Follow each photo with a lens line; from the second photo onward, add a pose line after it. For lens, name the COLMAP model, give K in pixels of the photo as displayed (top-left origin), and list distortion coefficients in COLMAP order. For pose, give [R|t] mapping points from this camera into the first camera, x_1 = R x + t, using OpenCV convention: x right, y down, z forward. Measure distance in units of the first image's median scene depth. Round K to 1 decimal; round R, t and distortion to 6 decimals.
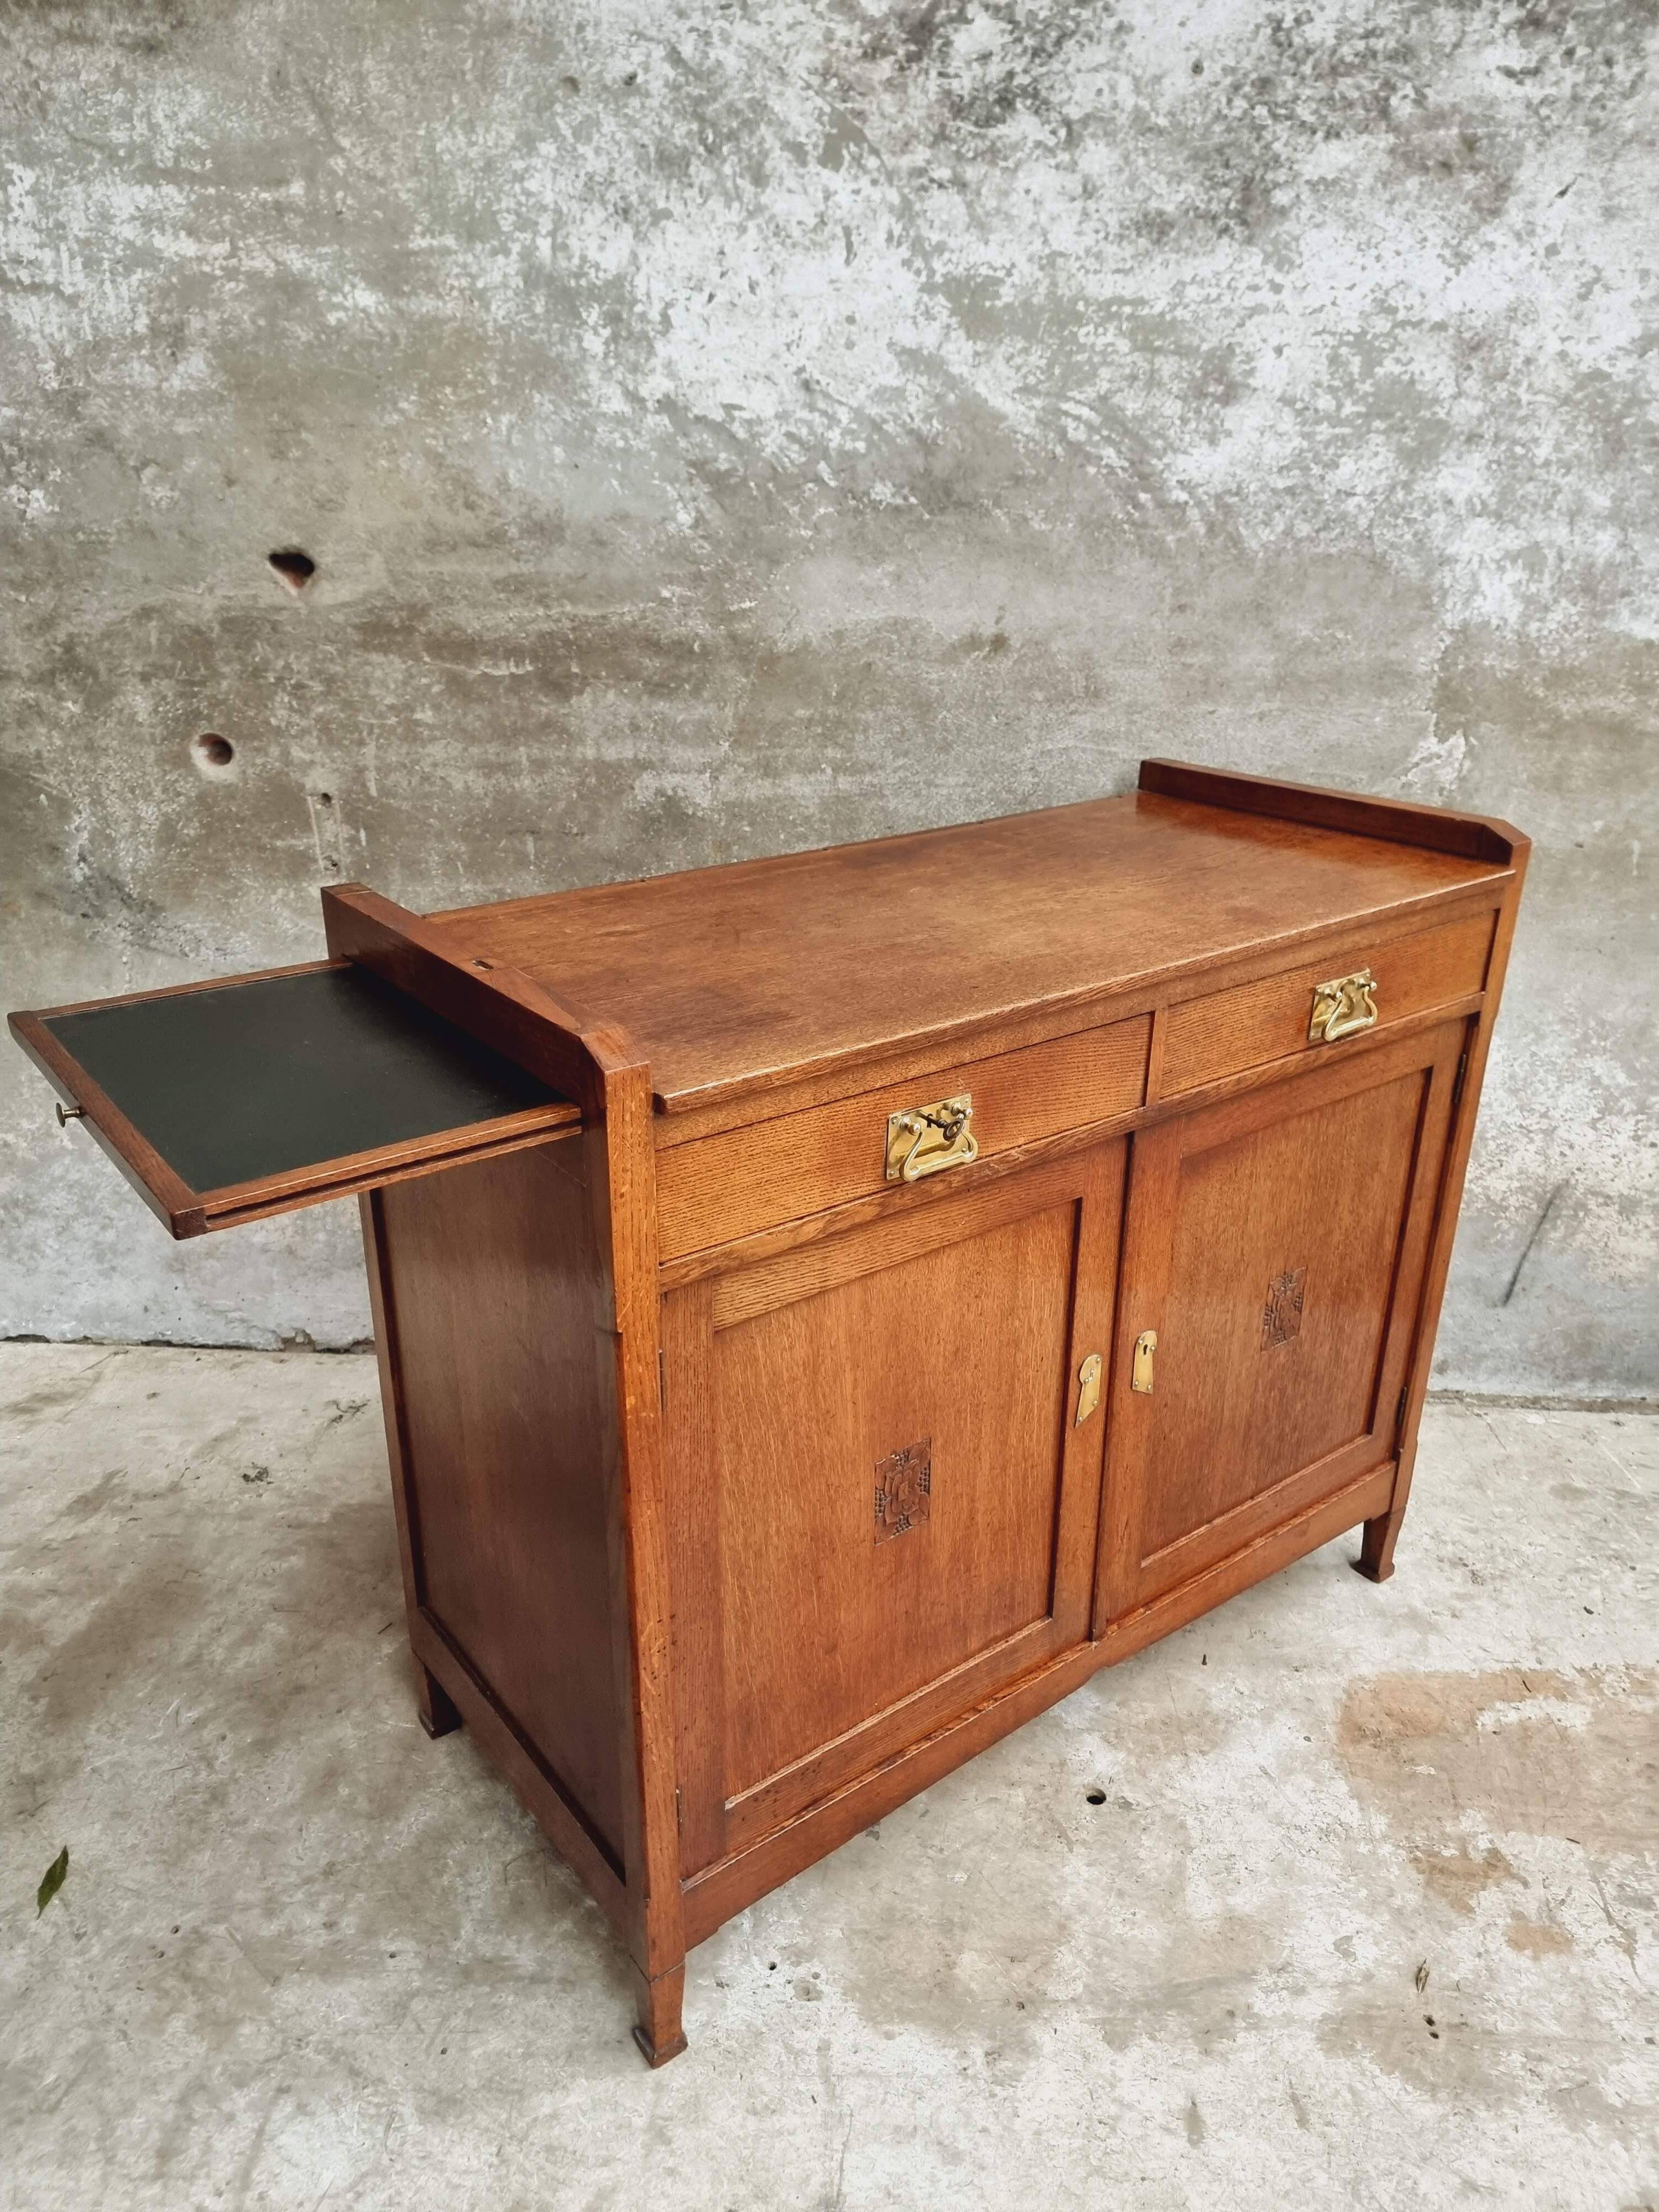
lens RADIAL K [[1549.0, 0, 797.6], [0, 1549.0, 1117.0], [0, 0, 1]] dist [0.065448, -0.064108]
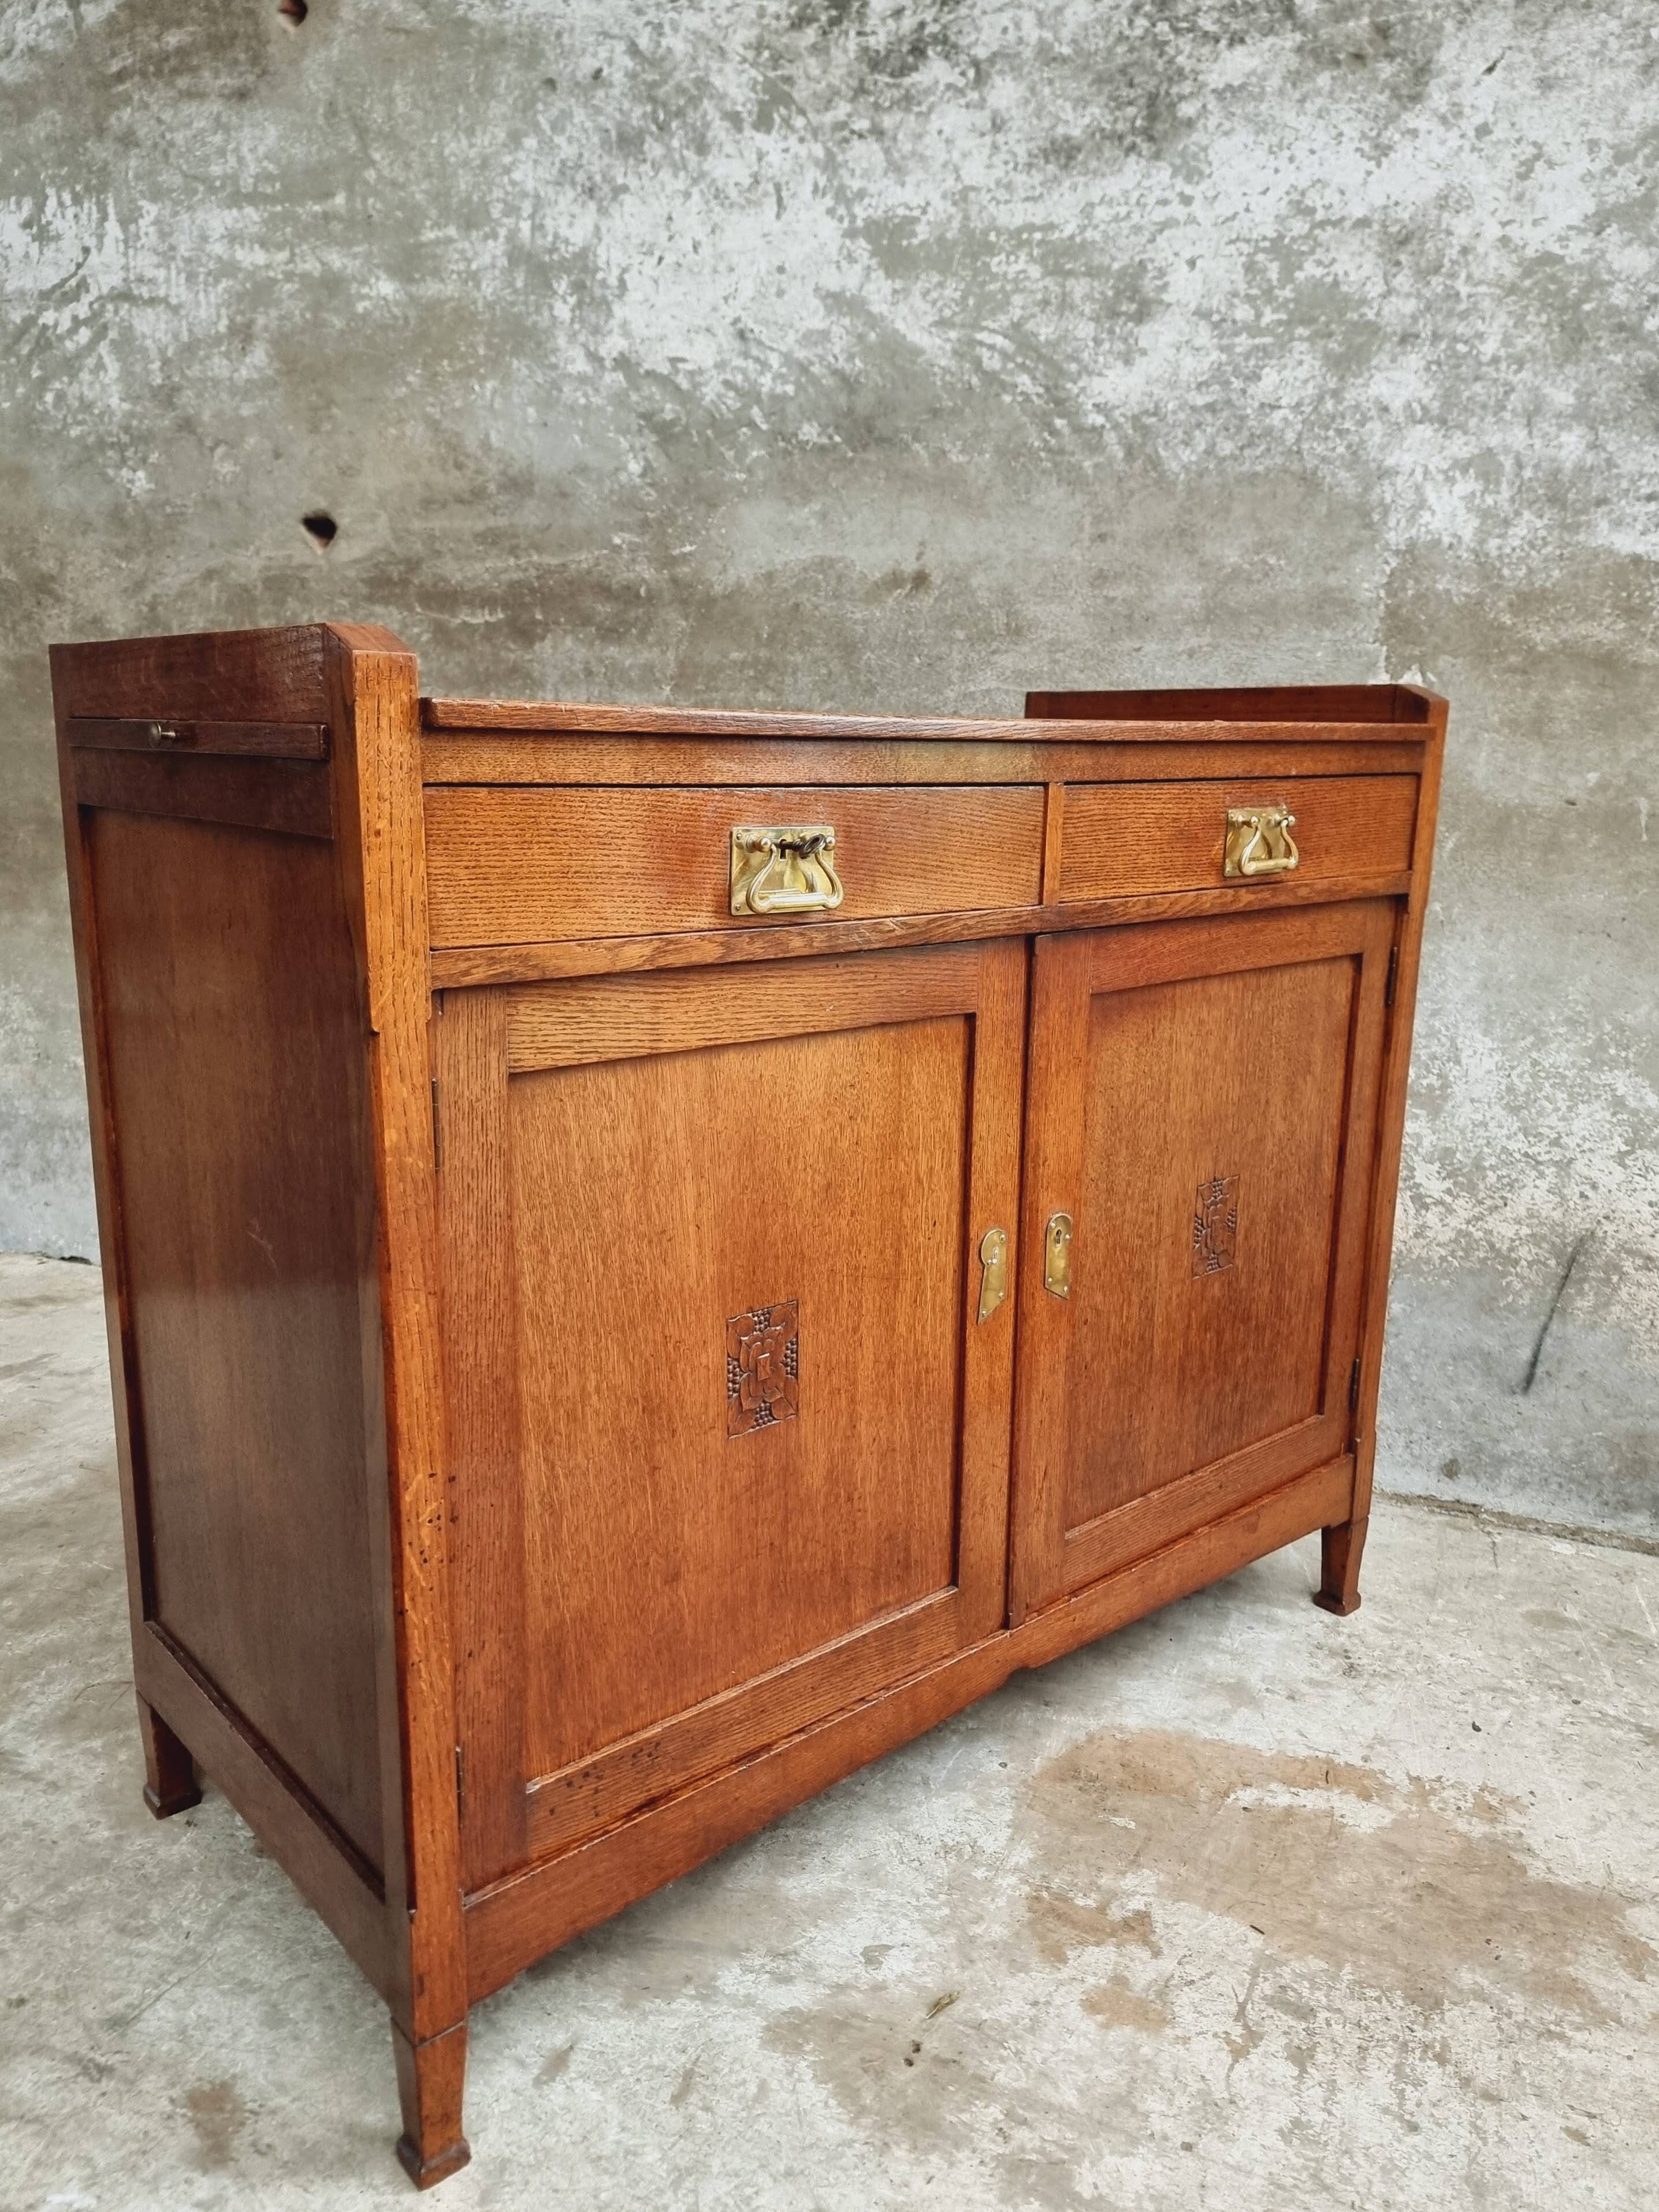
lens RADIAL K [[1619.9, 0, 824.7], [0, 1619.9, 1099.7], [0, 0, 1]] dist [0.060084, -0.057454]
pose [[0.949291, 0.083973, -0.302977, 0.428935], [-0.138335, 0.976936, -0.162666, 0.194157], [0.282329, 0.196330, 0.939013, 0.102860]]
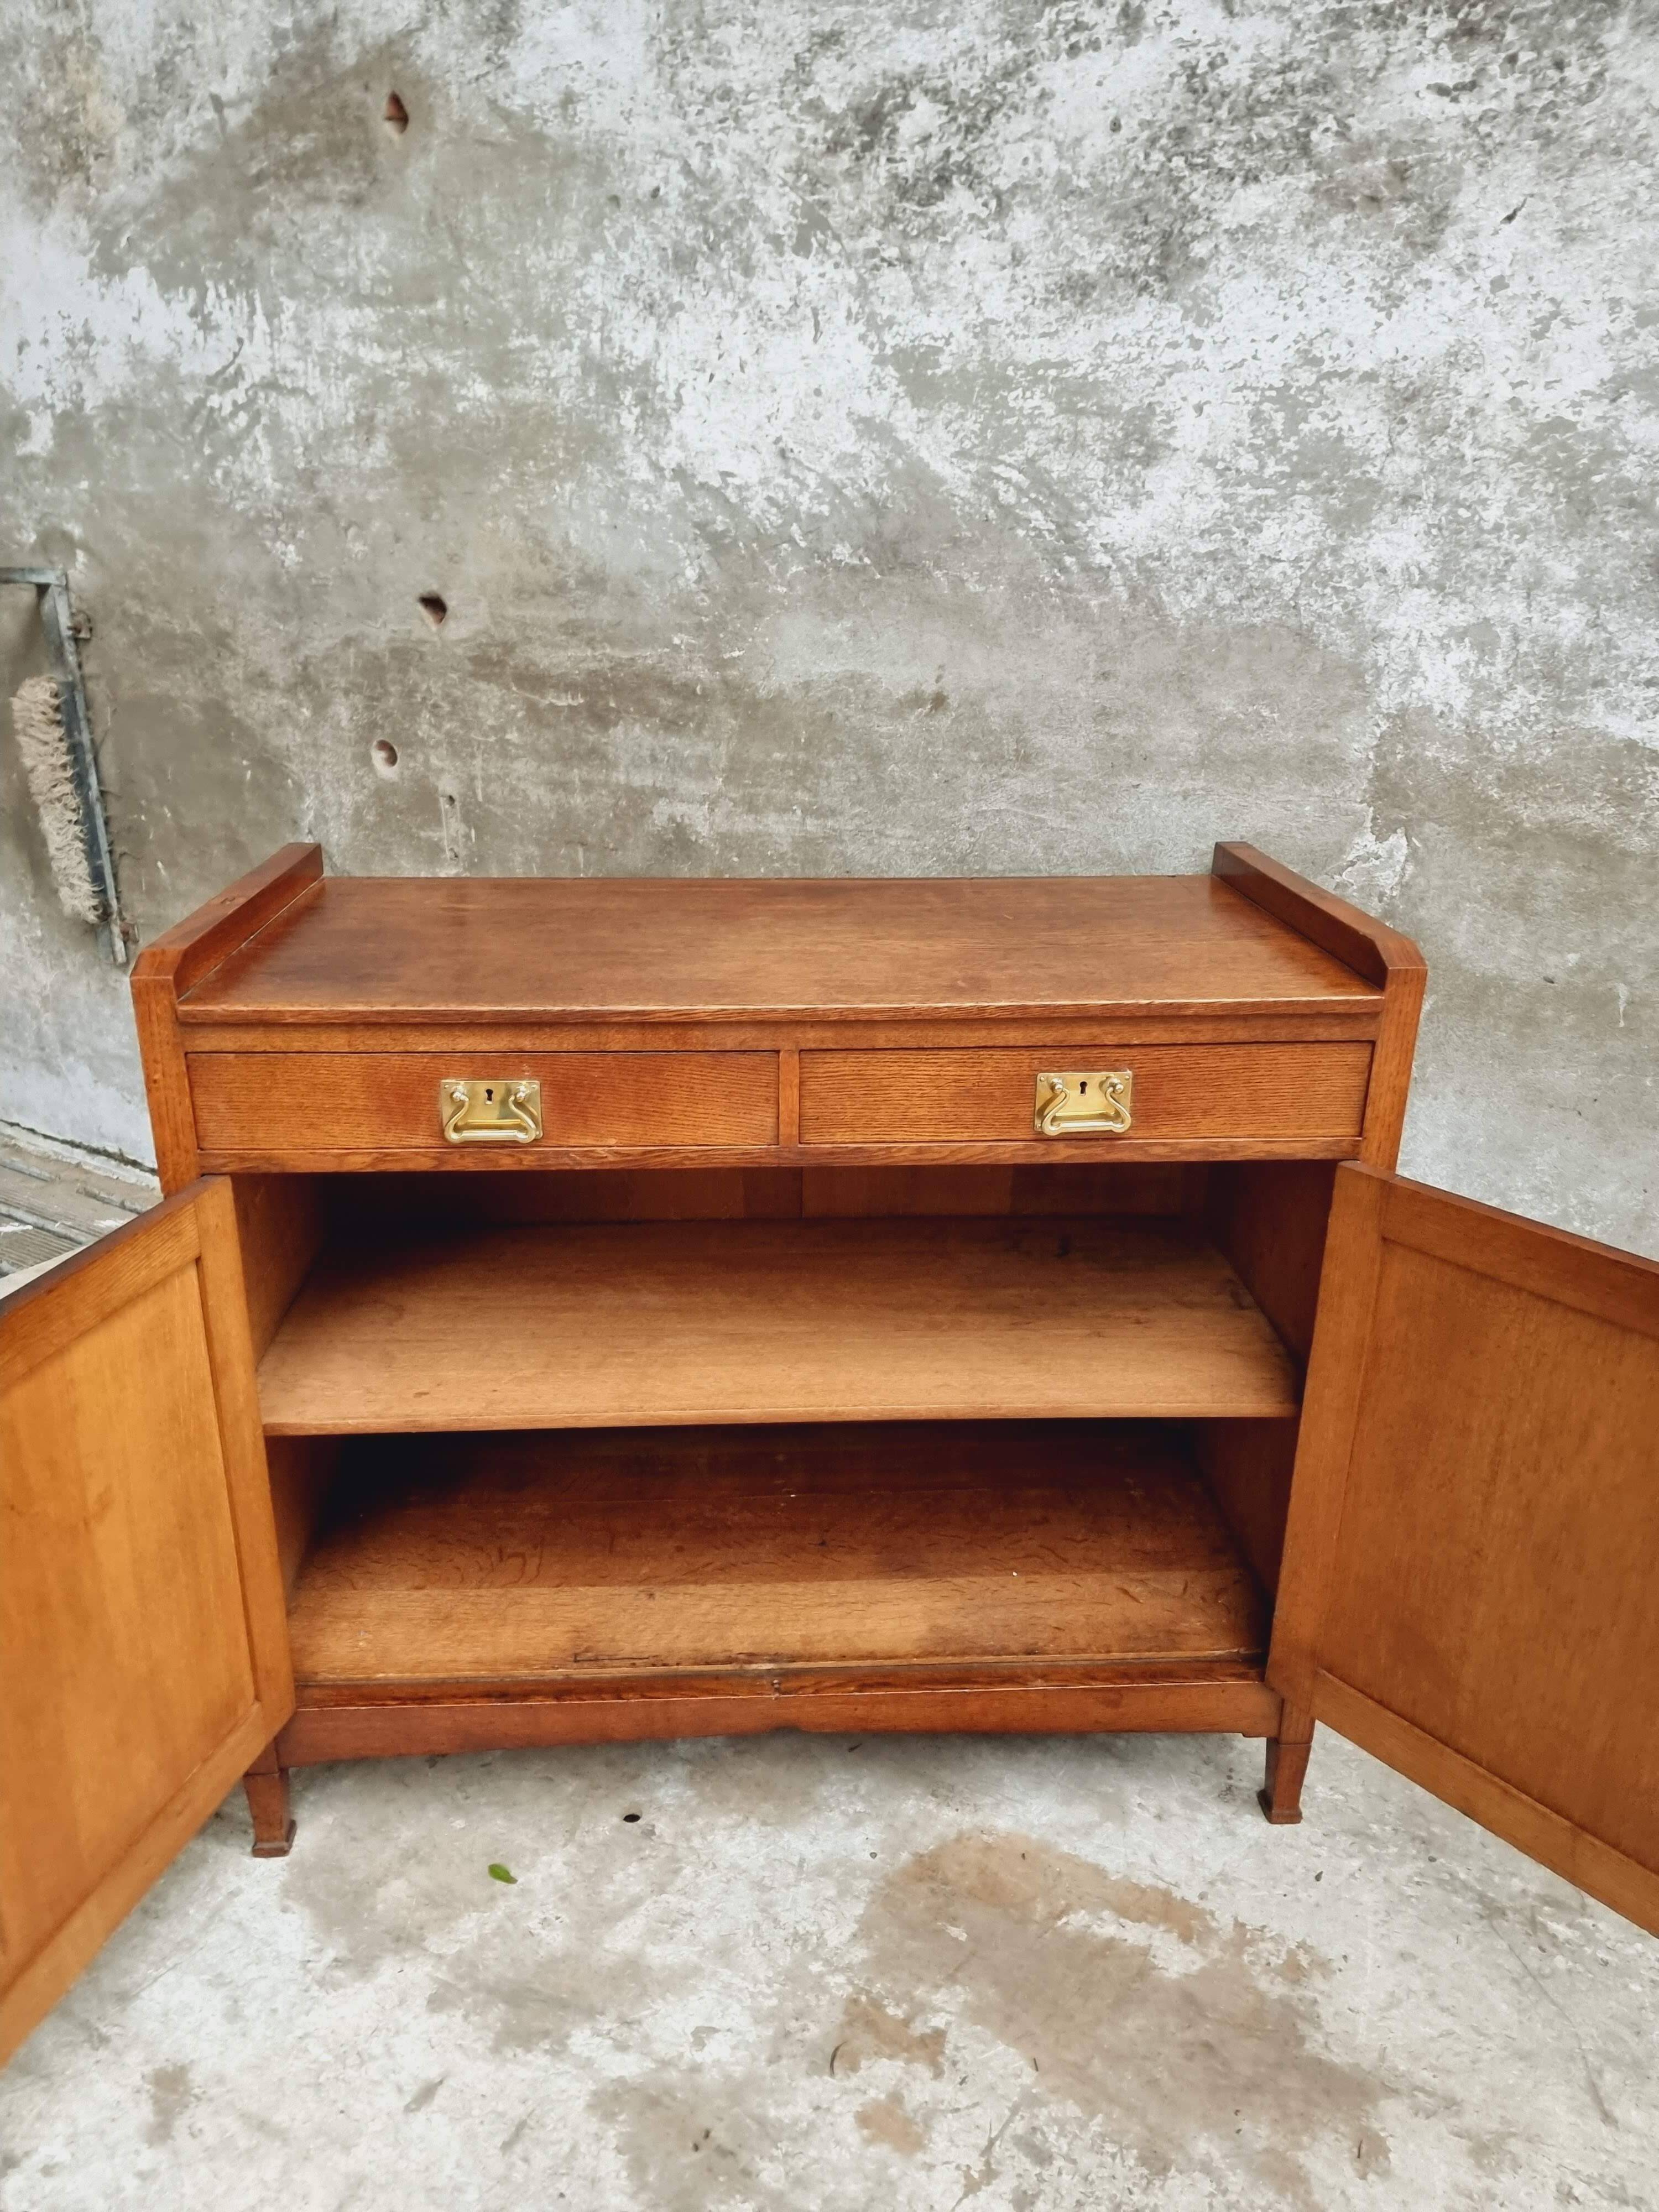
lens RADIAL K [[1549.0, 0, 787.0], [0, 1549.0, 1100.0], [0, 0, 1]] dist [0.065448, -0.064108]
pose [[0.866562, 0.175267, -0.467281, 0.589753], [-0.199073, 0.979983, -0.001605, -0.032113], [0.457646, 0.094413, 0.884108, 0.096523]]
